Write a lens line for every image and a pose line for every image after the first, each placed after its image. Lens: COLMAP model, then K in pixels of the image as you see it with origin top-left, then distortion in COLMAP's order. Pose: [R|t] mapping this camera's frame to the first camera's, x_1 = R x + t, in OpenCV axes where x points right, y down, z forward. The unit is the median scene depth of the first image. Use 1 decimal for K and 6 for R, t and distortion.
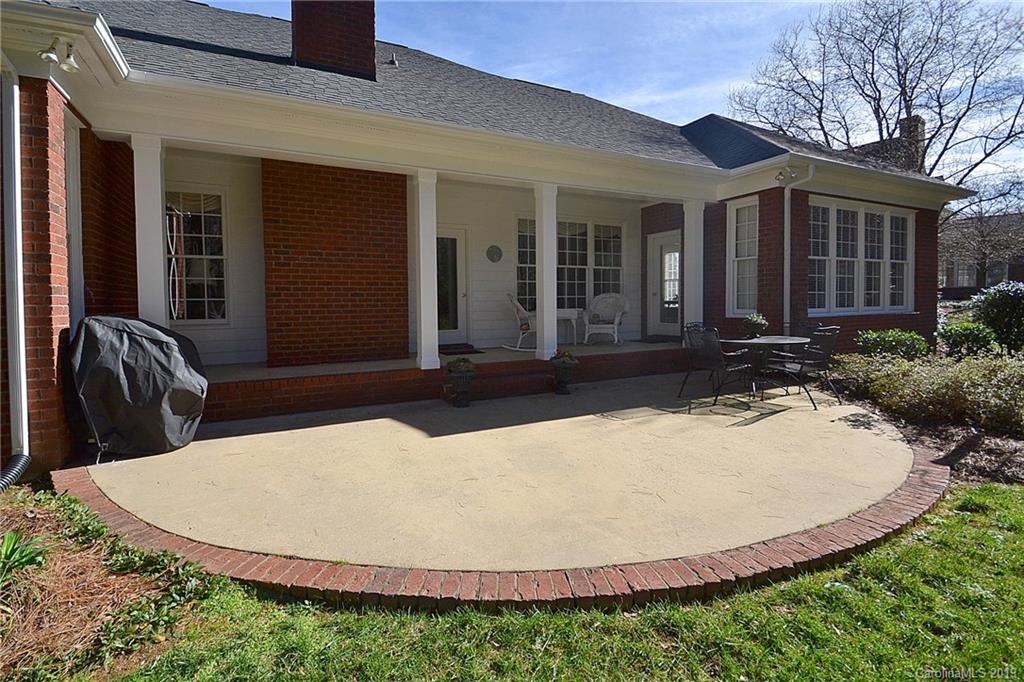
lens RADIAL K [[464.1, 0, 505.8], [0, 464.1, 314.8], [0, 0, 1]] dist [0.018249, -0.016700]
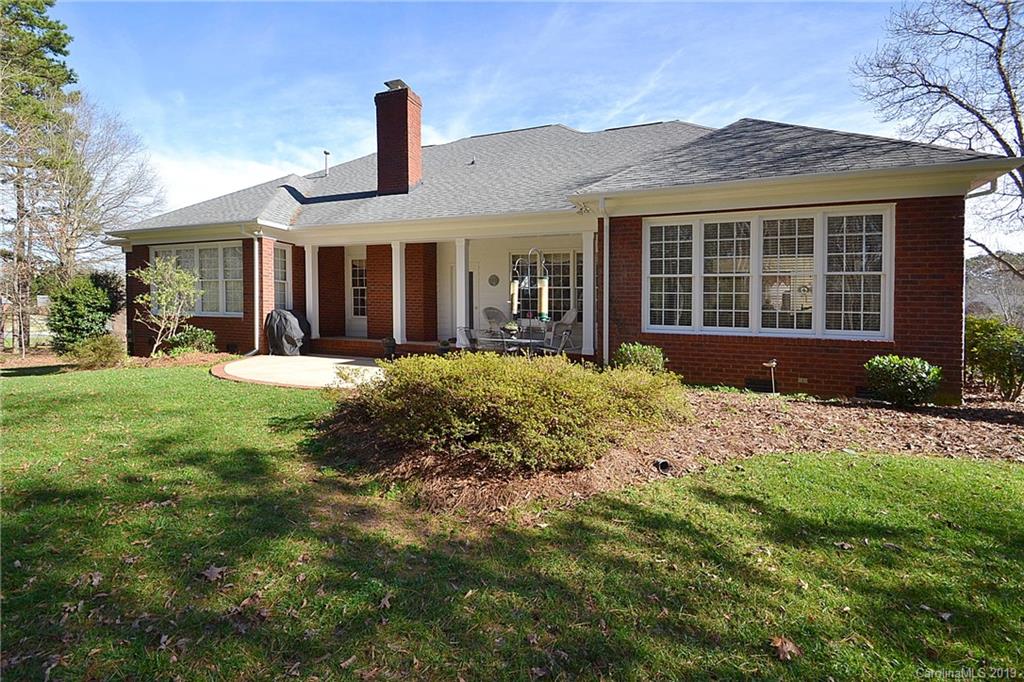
lens RADIAL K [[464.1, 0, 505.8], [0, 464.1, 314.8], [0, 0, 1]] dist [0.018249, -0.016700]
pose [[0.644714, 0.043145, -0.763205, 1.193704], [-0.031062, 0.999060, 0.030238, -0.056059], [0.763793, 0.004211, 0.645448, 0.056220]]
